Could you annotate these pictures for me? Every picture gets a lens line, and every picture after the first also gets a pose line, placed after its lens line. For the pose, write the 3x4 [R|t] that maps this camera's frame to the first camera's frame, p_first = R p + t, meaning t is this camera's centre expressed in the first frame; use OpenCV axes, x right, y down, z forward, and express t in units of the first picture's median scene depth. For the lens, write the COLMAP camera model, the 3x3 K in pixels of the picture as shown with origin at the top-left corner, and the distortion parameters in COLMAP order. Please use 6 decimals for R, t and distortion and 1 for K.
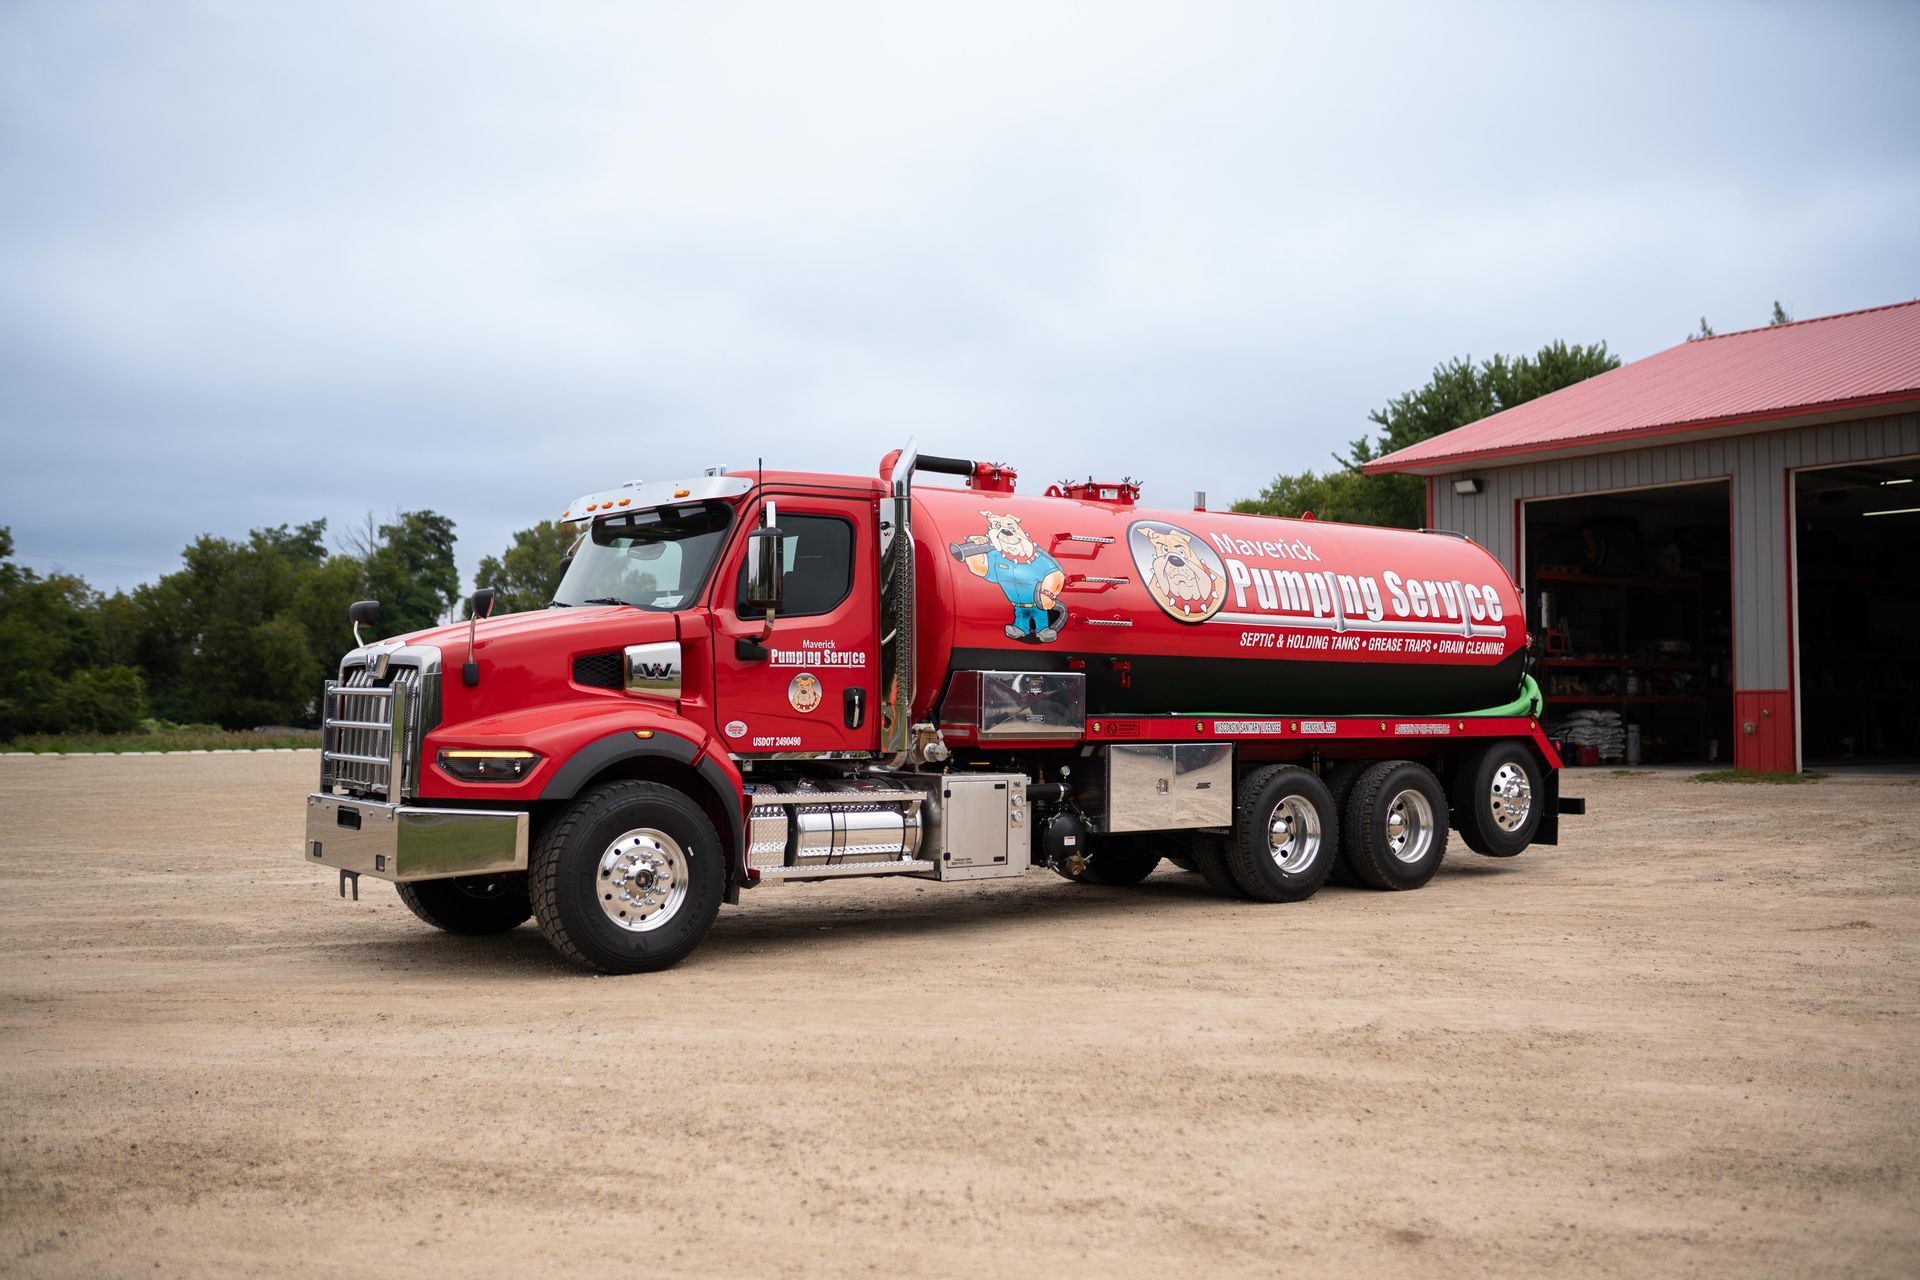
lens RADIAL K [[1759.2, 0, 960.0], [0, 1759.2, 640.0], [0, 0, 1]] dist [-0.048298, 0.058392]
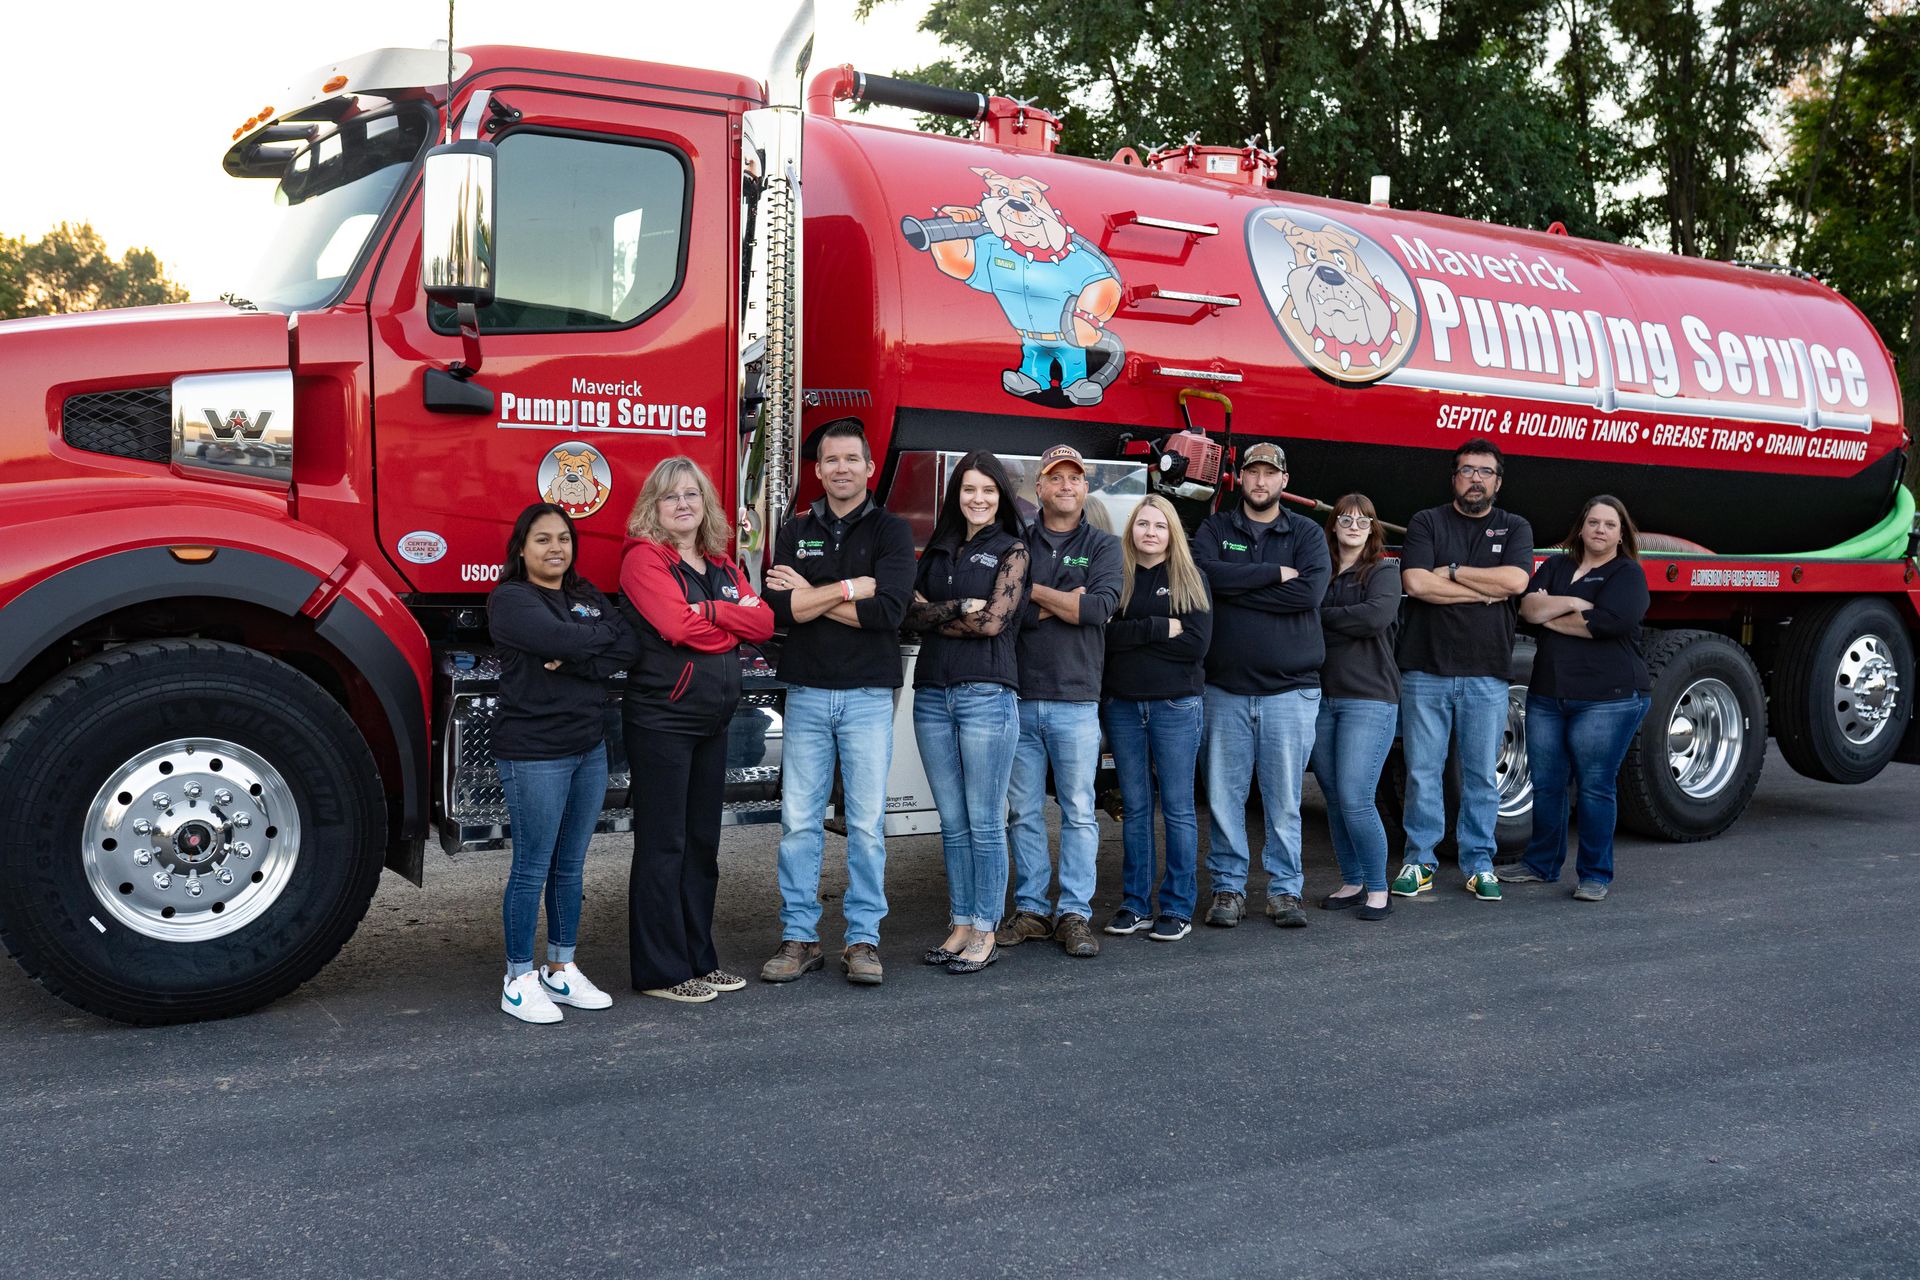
lens RADIAL K [[1759.2, 0, 960.0], [0, 1759.2, 640.0], [0, 0, 1]] dist [-0.048298, 0.058392]
pose [[0.994187, 0.033903, -0.102189, 0.062653], [-0.023048, 0.994142, 0.105593, 0.015451], [0.105170, -0.102624, 0.989145, 0.391603]]
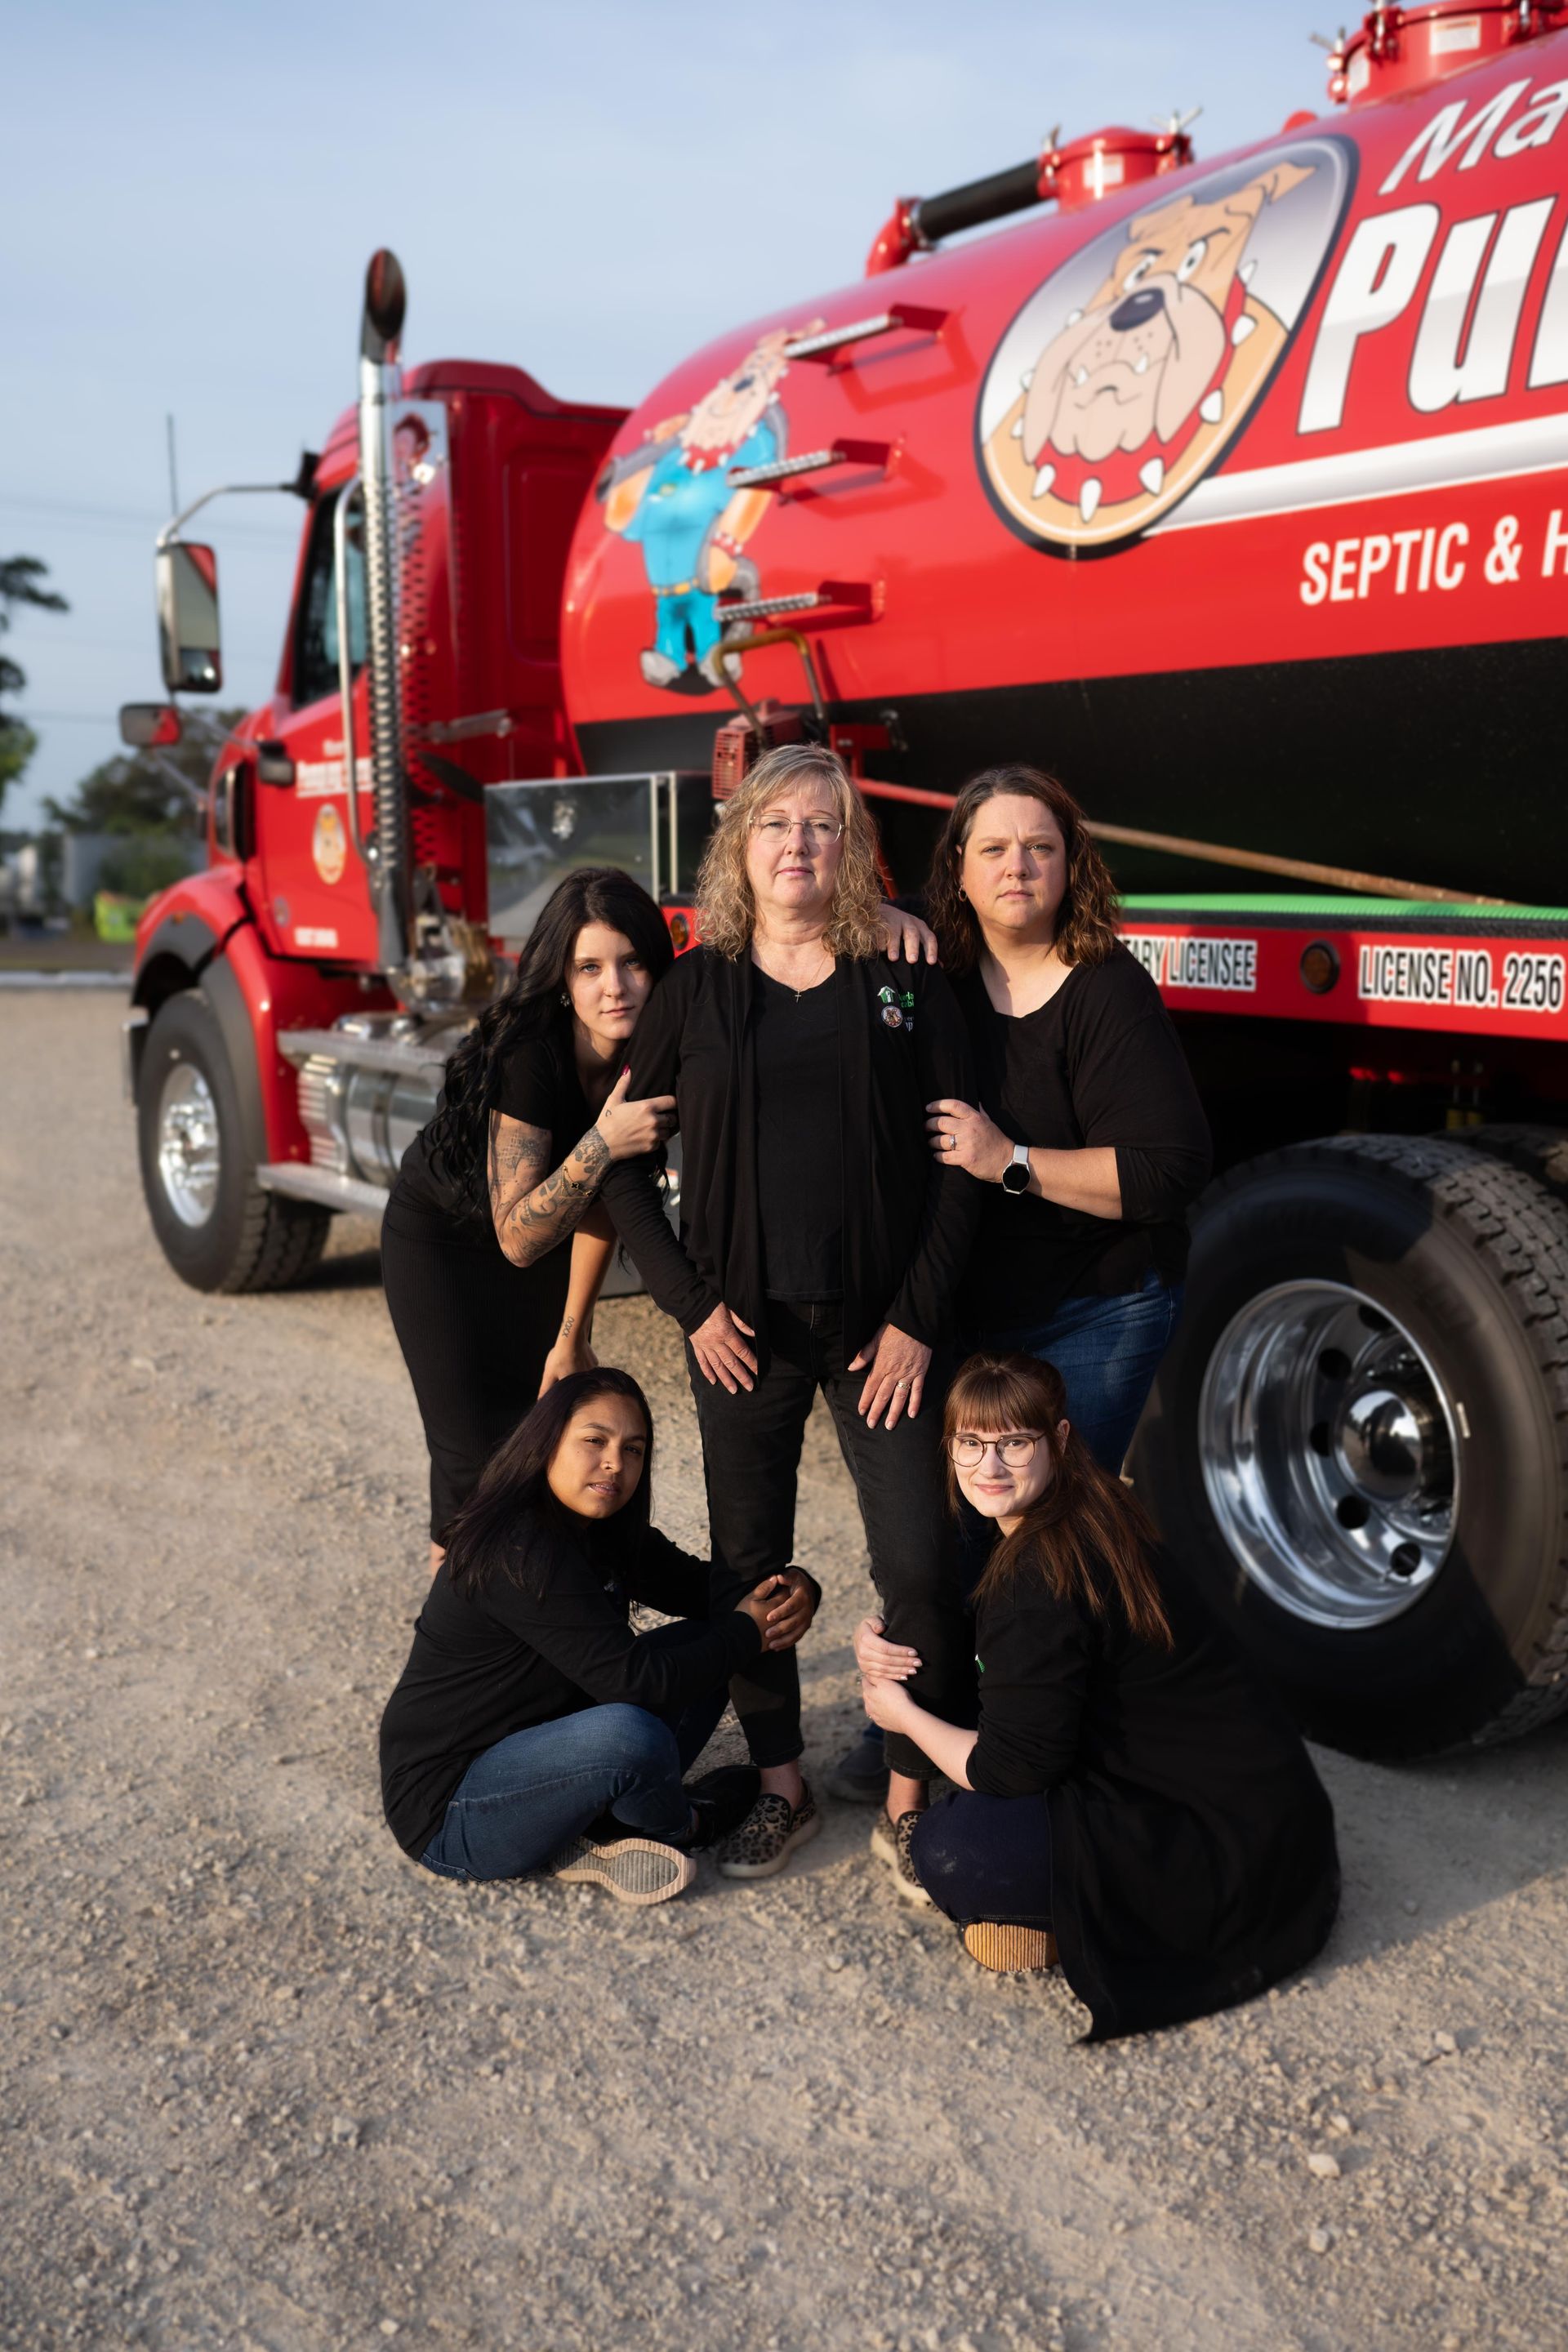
lens RADIAL K [[2371.4, 0, 738.6], [0, 2371.4, 1239.8], [0, 0, 1]] dist [-0.060548, 0.078569]
pose [[-0.088992, 0.154199, -0.984024, 0.476342], [0.040966, 0.987674, 0.151067, 0.035372], [0.995190, -0.026868, -0.094212, 0.934805]]
